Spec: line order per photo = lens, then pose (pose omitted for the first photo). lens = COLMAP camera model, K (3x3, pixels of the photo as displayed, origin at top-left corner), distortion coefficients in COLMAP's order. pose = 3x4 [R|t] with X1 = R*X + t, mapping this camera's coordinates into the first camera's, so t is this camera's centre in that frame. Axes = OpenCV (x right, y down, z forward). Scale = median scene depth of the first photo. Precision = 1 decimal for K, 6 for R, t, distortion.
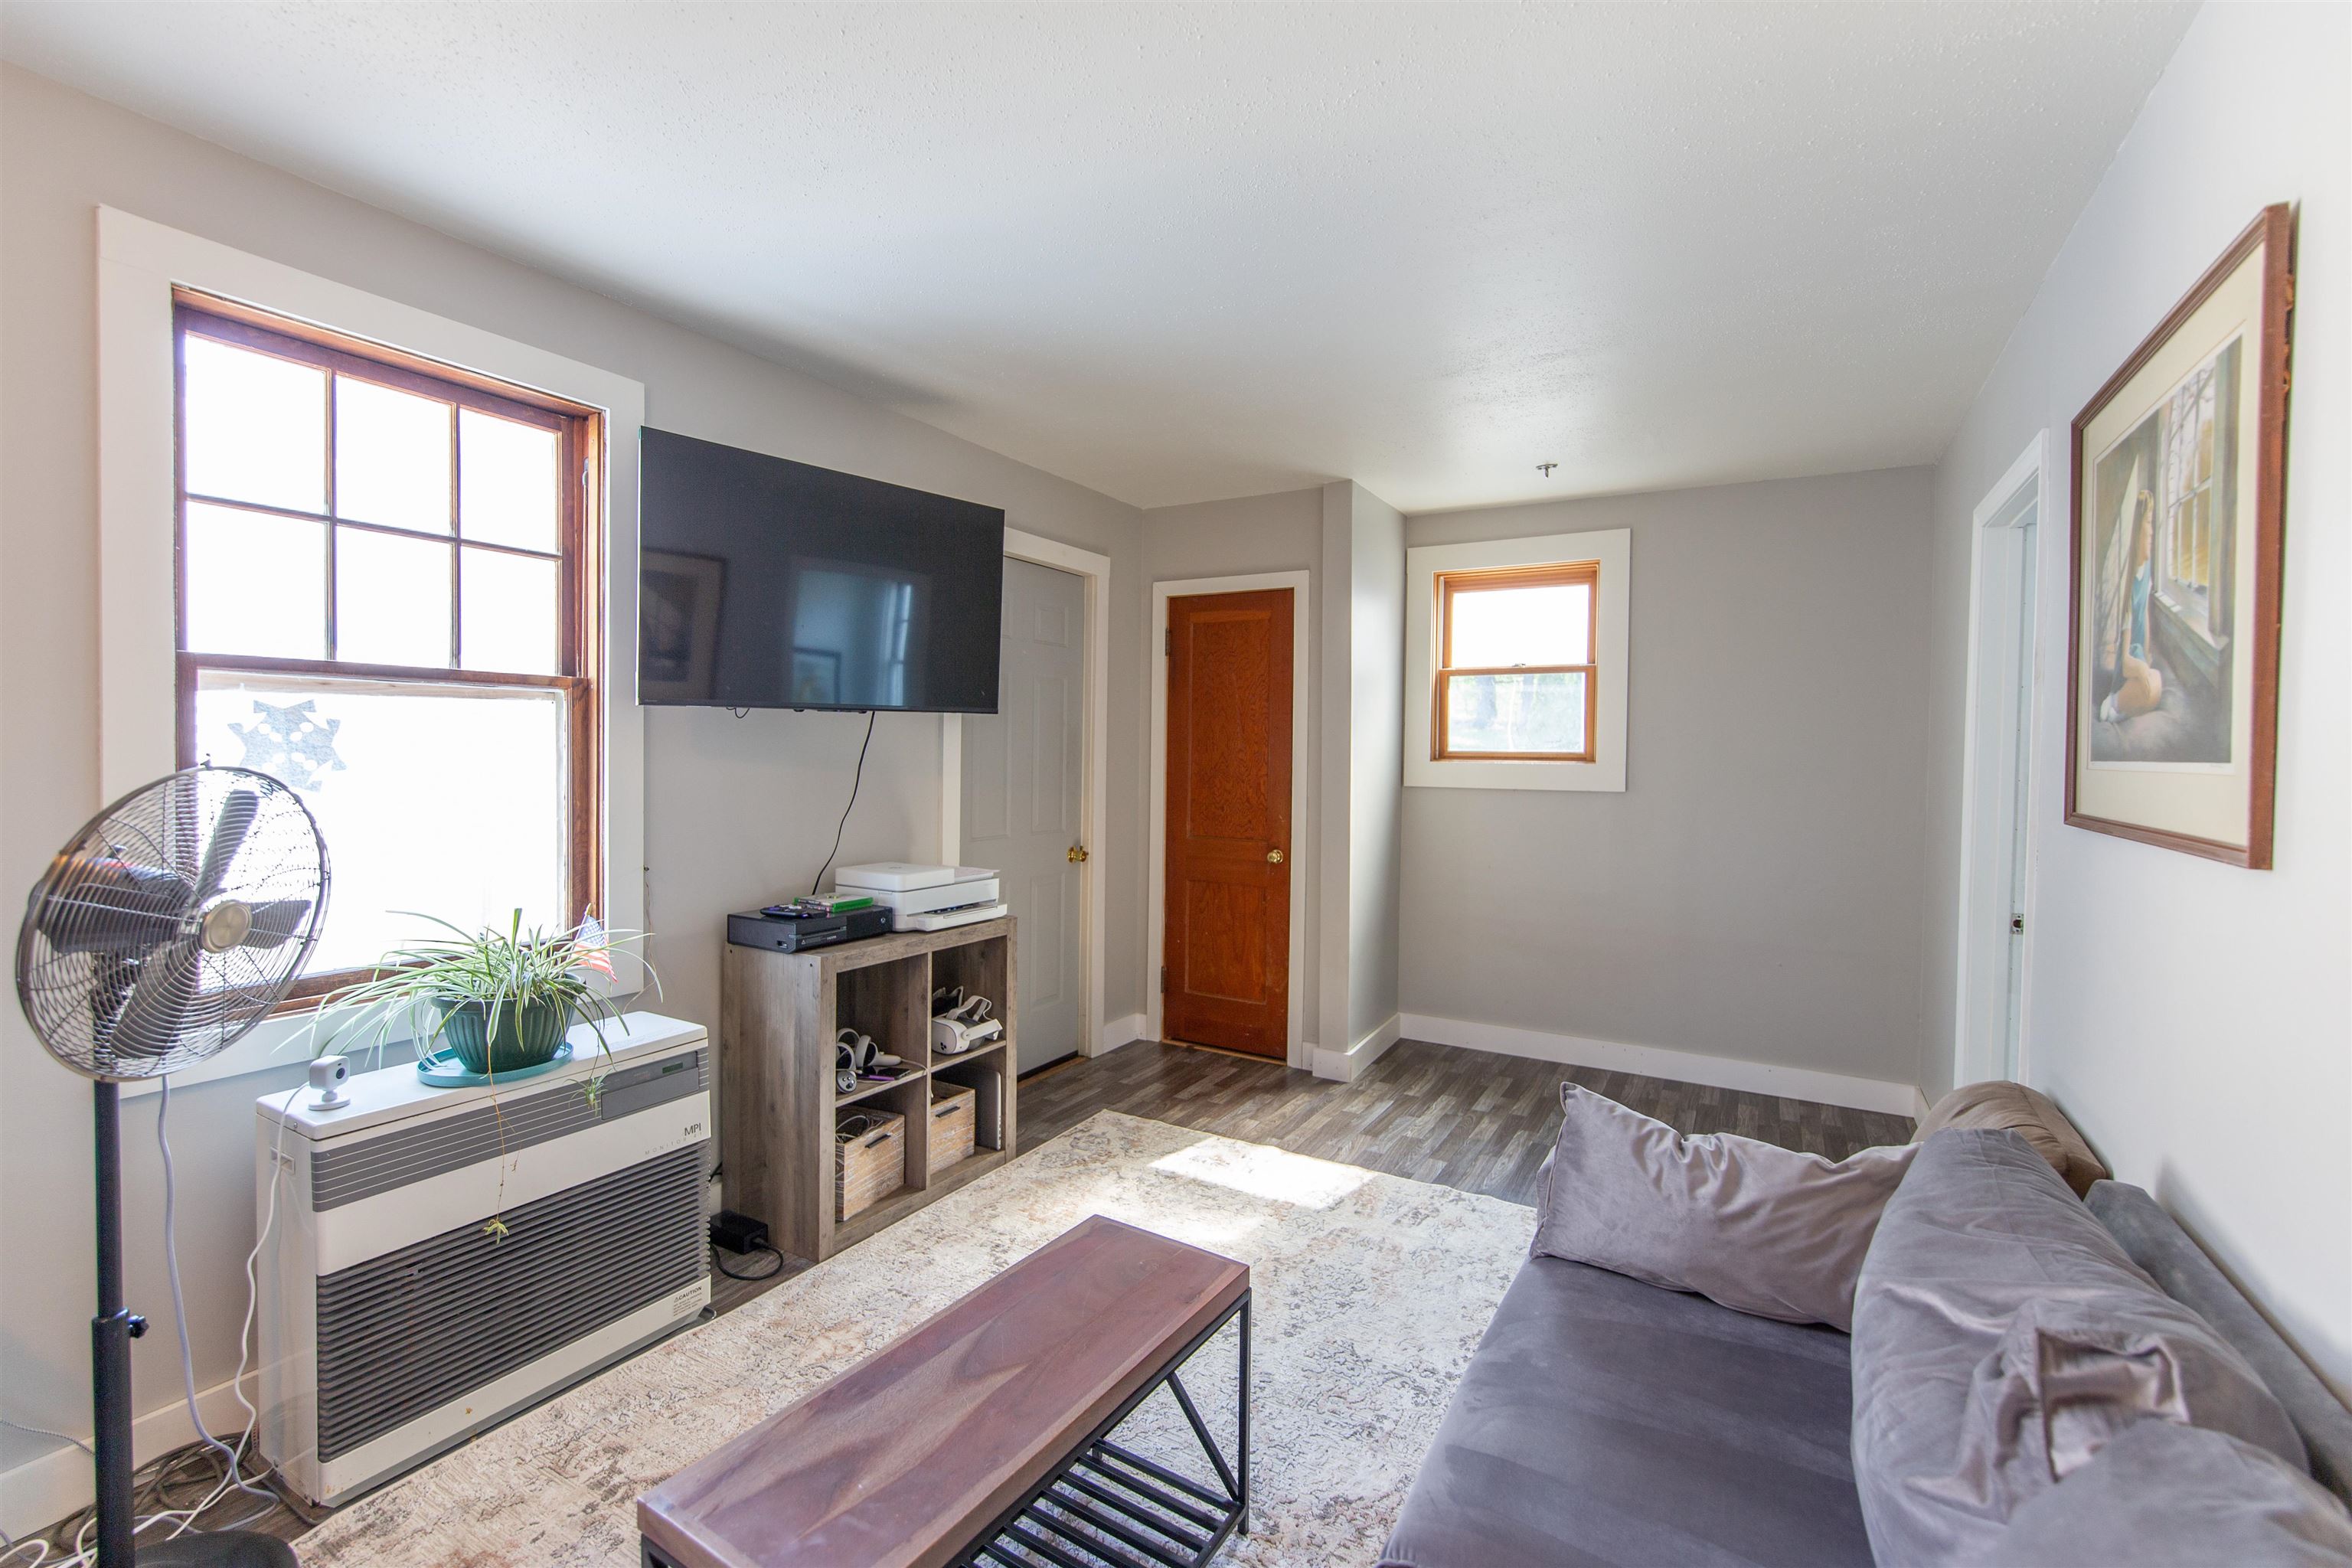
lens RADIAL K [[1021.6, 0, 1176.0], [0, 1021.6, 771.4], [0, 0, 1]] dist [0.000933, -0.000286]
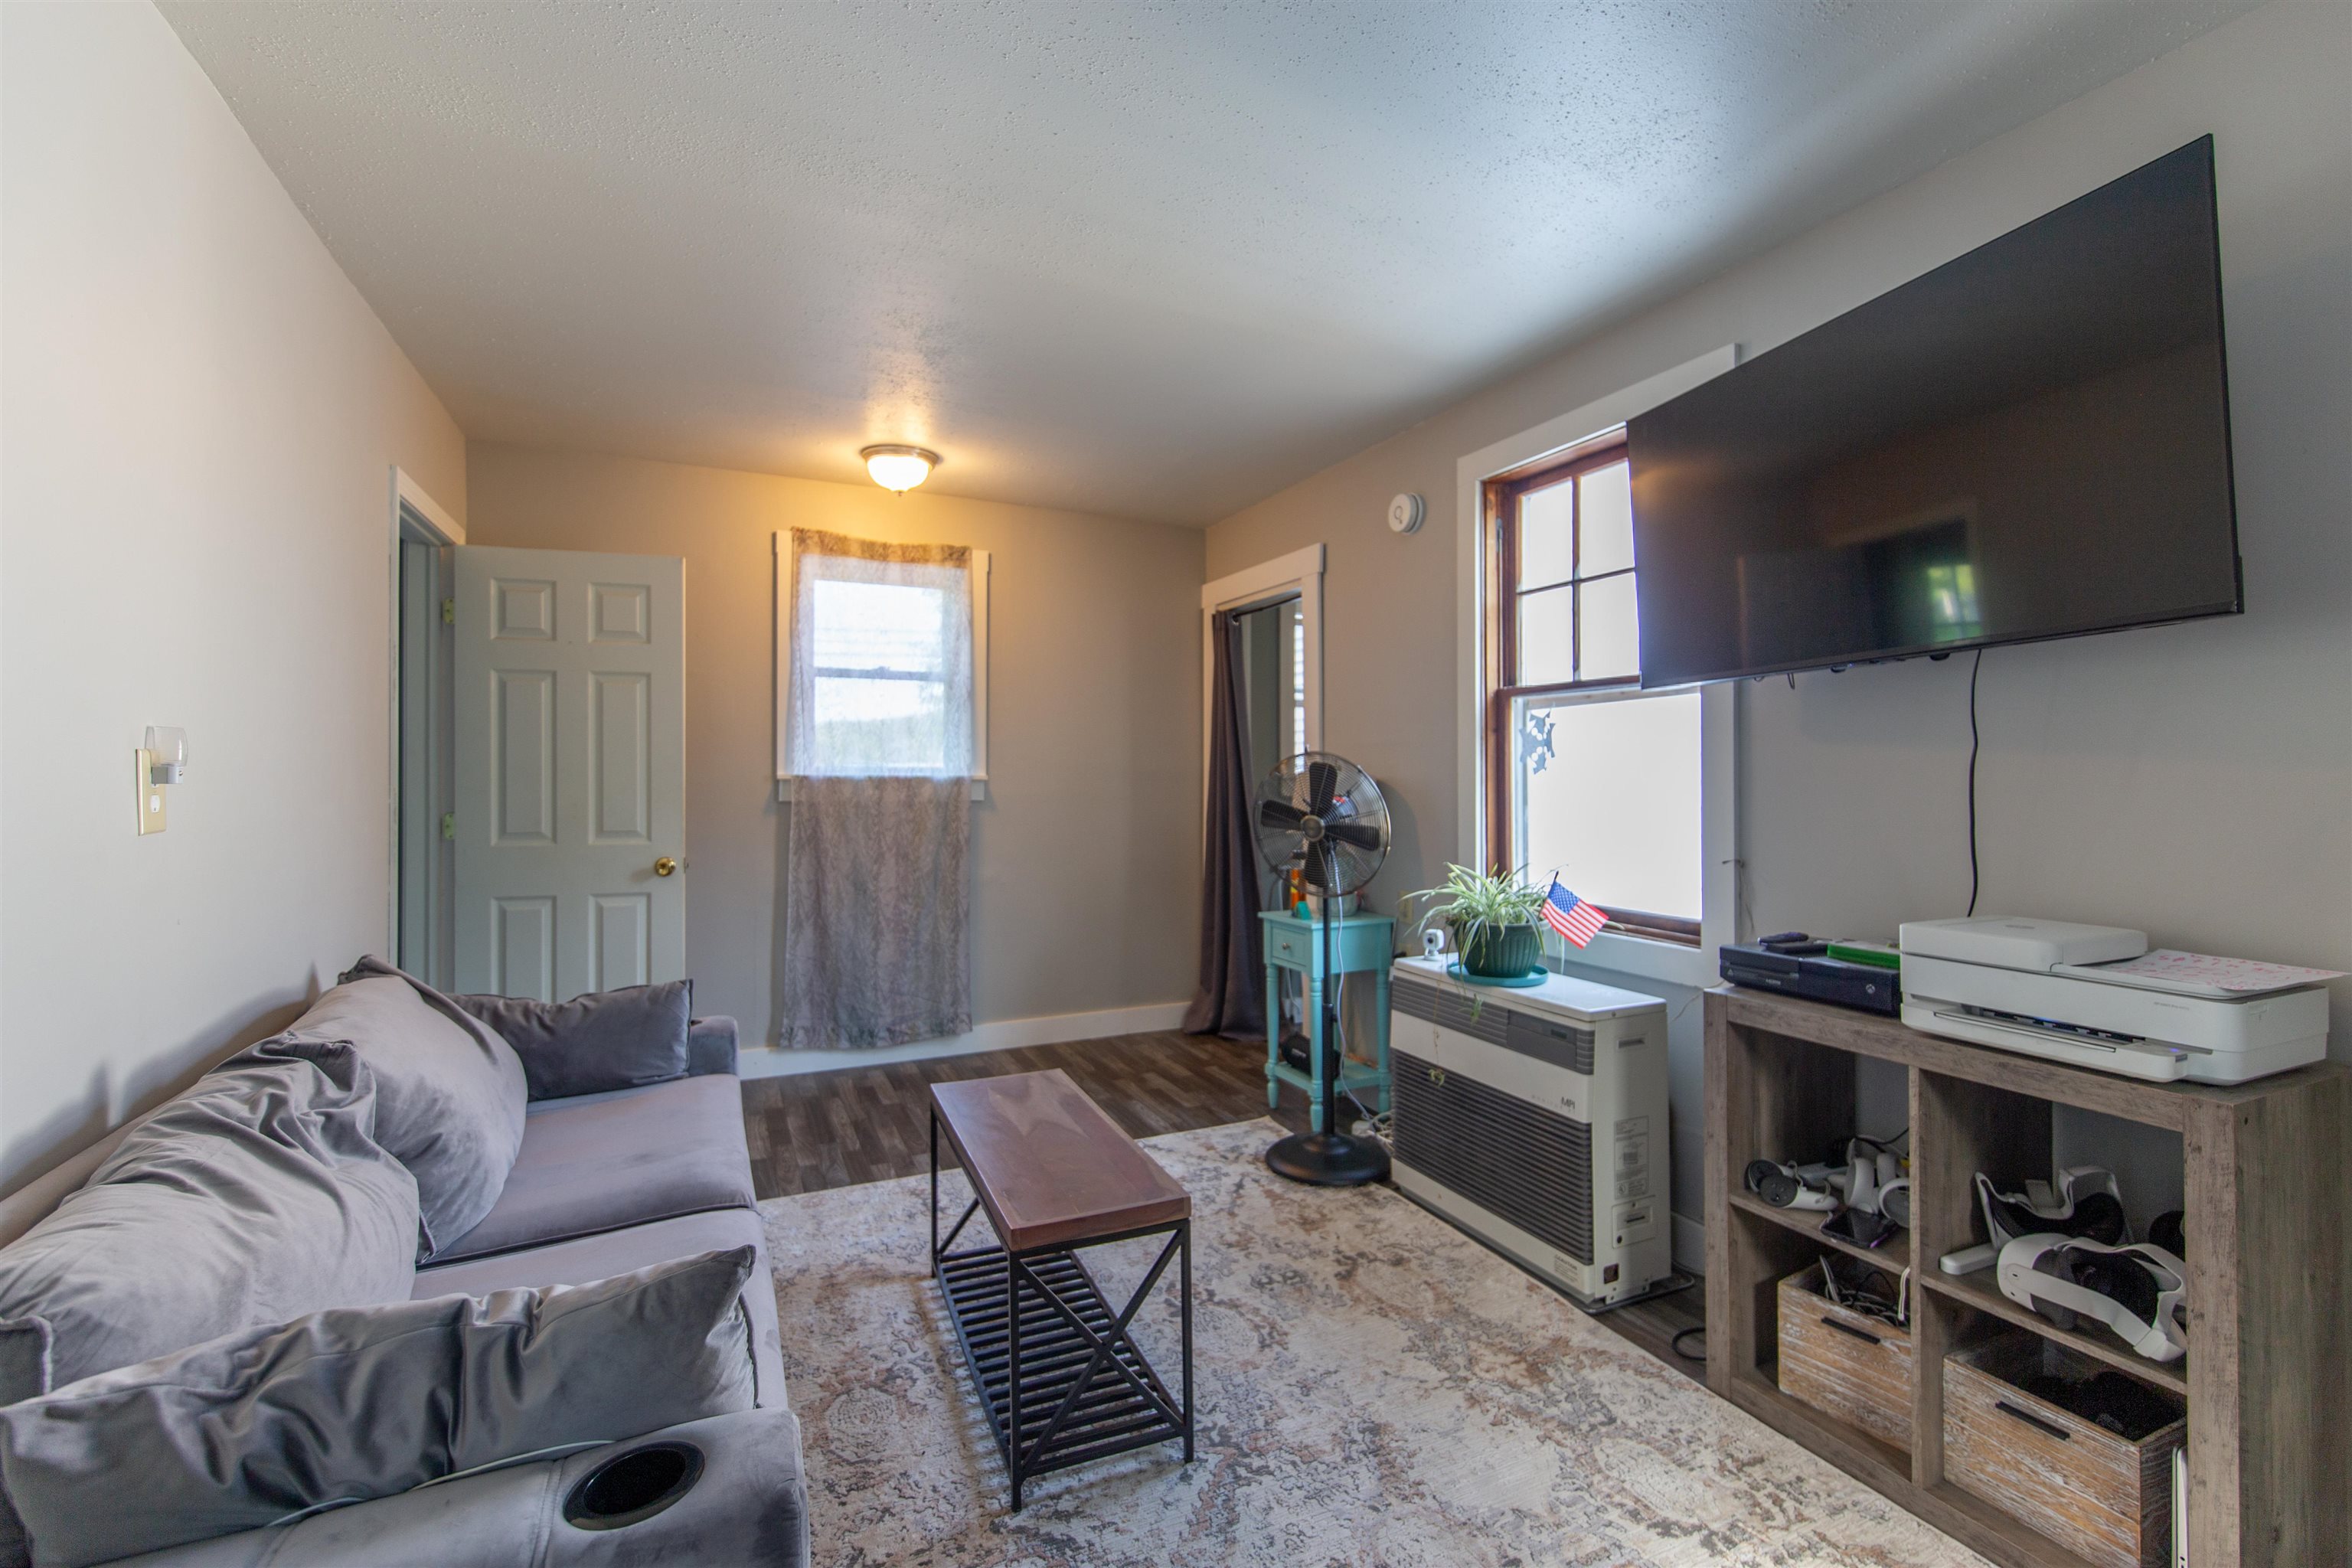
lens RADIAL K [[1021.6, 0, 1176.0], [0, 1021.6, 771.4], [0, 0, 1]] dist [0.000933, -0.000286]
pose [[-0.576727, -0.013279, -0.816829, 0.365733], [-0.023359, 0.999727, 0.000241, 0.016868], [0.816603, 0.019219, -0.576880, 0.780308]]
